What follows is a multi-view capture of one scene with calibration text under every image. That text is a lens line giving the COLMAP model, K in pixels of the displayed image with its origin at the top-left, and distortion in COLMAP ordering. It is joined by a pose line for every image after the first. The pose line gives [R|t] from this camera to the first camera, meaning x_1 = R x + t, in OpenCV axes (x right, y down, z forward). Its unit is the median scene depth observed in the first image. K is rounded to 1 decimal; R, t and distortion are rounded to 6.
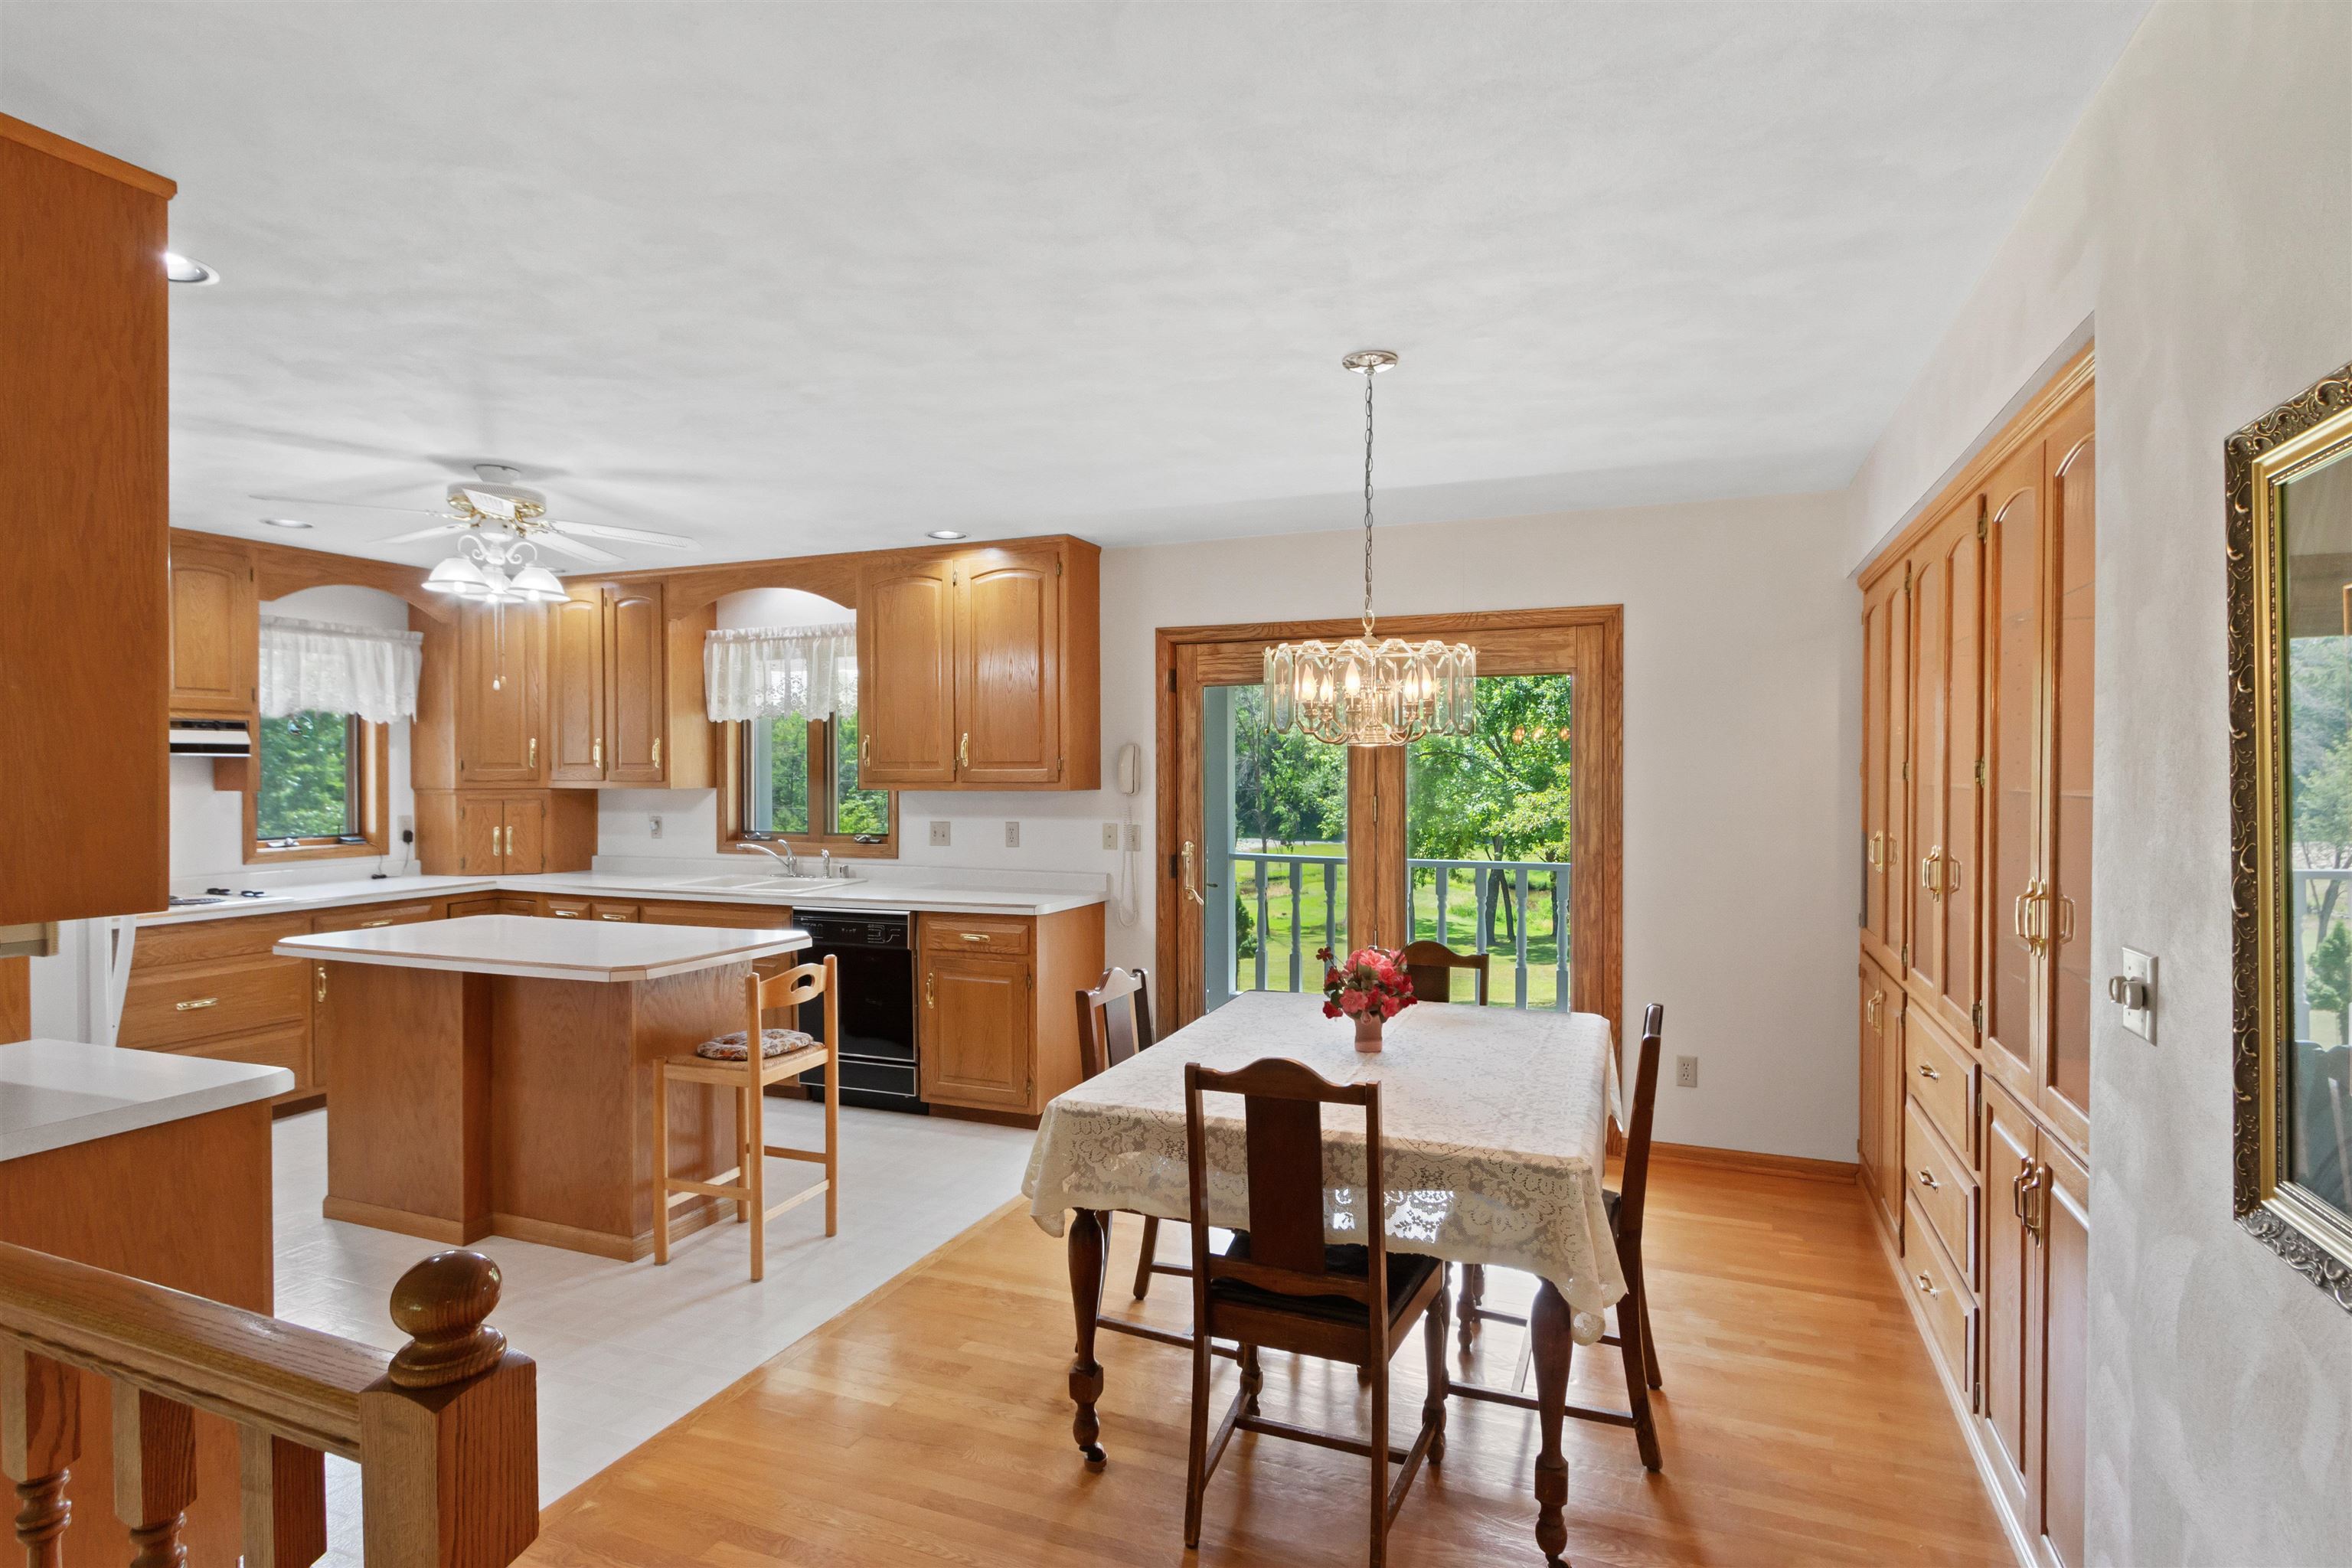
lens RADIAL K [[1209.2, 0, 1176.0], [0, 1209.2, 784.0], [0, 0, 1]] dist [0.005491, -0.000408]
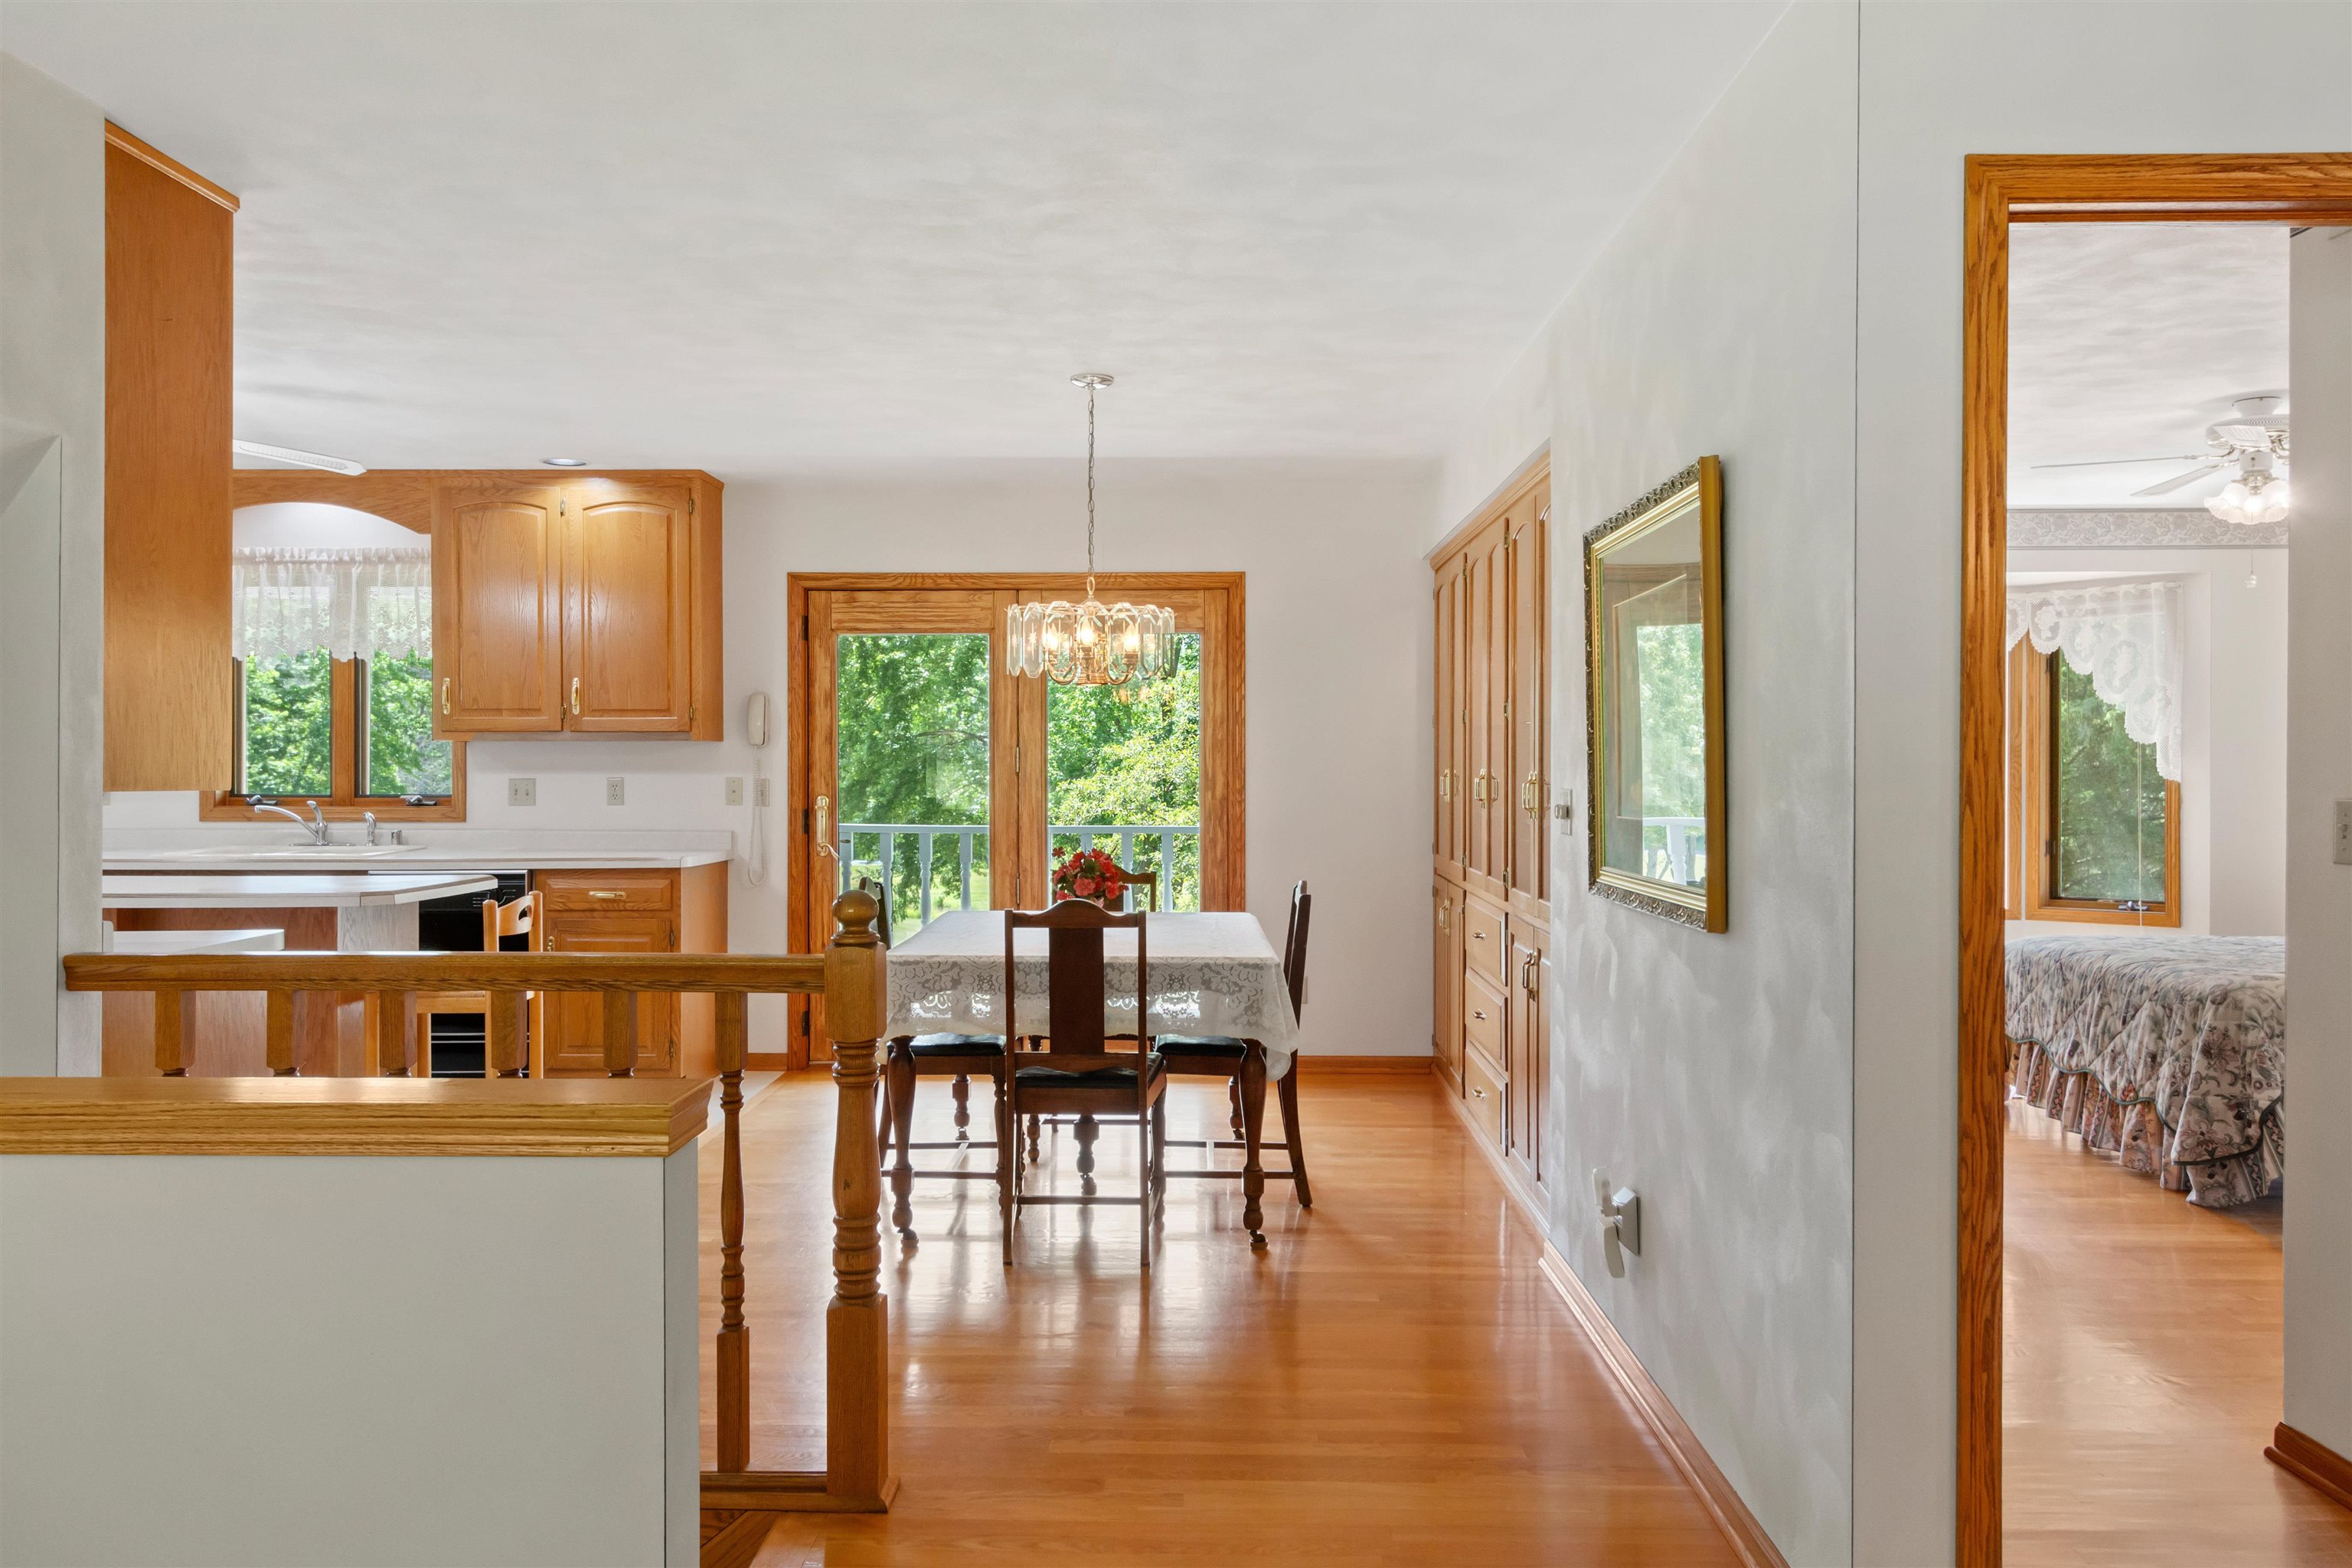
lens RADIAL K [[2009.3, 0, 1176.0], [0, 2009.3, 784.0], [0, 0, 1]] dist [0.060309, 0.003526]
pose [[0.924416, 0.000854, 0.381386, -0.352622], [0.003872, 0.999925, -0.011622, 0.060201], [-0.381367, 0.012220, 0.924343, -0.610201]]
